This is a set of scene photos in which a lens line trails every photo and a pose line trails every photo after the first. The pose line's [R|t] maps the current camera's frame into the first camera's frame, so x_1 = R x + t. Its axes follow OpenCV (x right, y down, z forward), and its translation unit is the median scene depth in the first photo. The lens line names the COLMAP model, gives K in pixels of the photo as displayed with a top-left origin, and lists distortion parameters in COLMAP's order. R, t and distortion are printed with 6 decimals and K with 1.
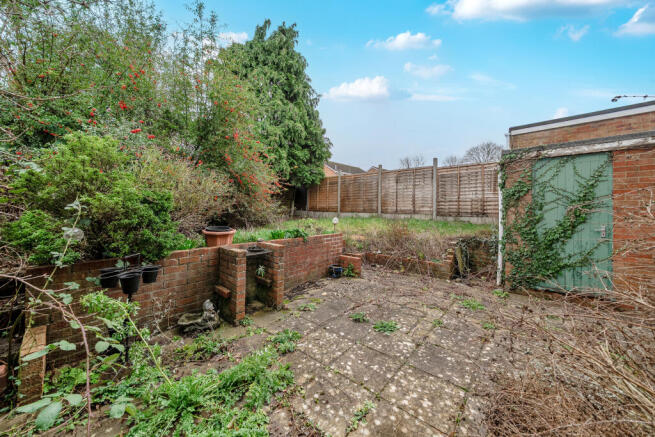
lens RADIAL K [[230.7, 0, 325.9], [0, 230.7, 213.3], [0, 0, 1]] dist [-0.005600, -0.000156]
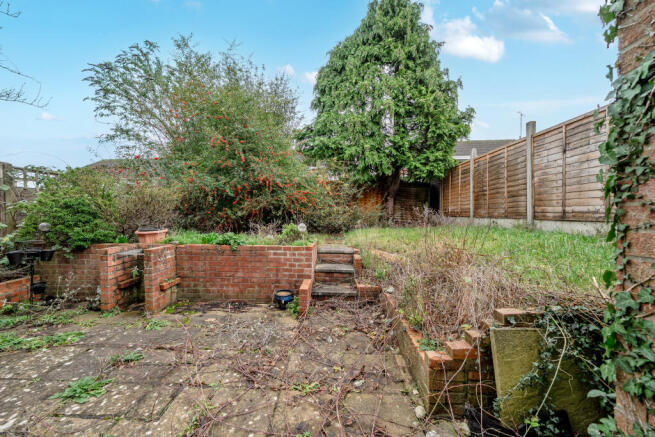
lens RADIAL K [[242.6, 0, 329.4], [0, 242.6, 212.2], [0, 0, 1]] dist [-0.001321, -0.000057]
pose [[0.617132, -0.015407, -0.786709, 0.378990], [-0.009696, 0.999583, -0.027183, 0.001935], [0.786800, 0.024403, 0.616726, 0.341826]]
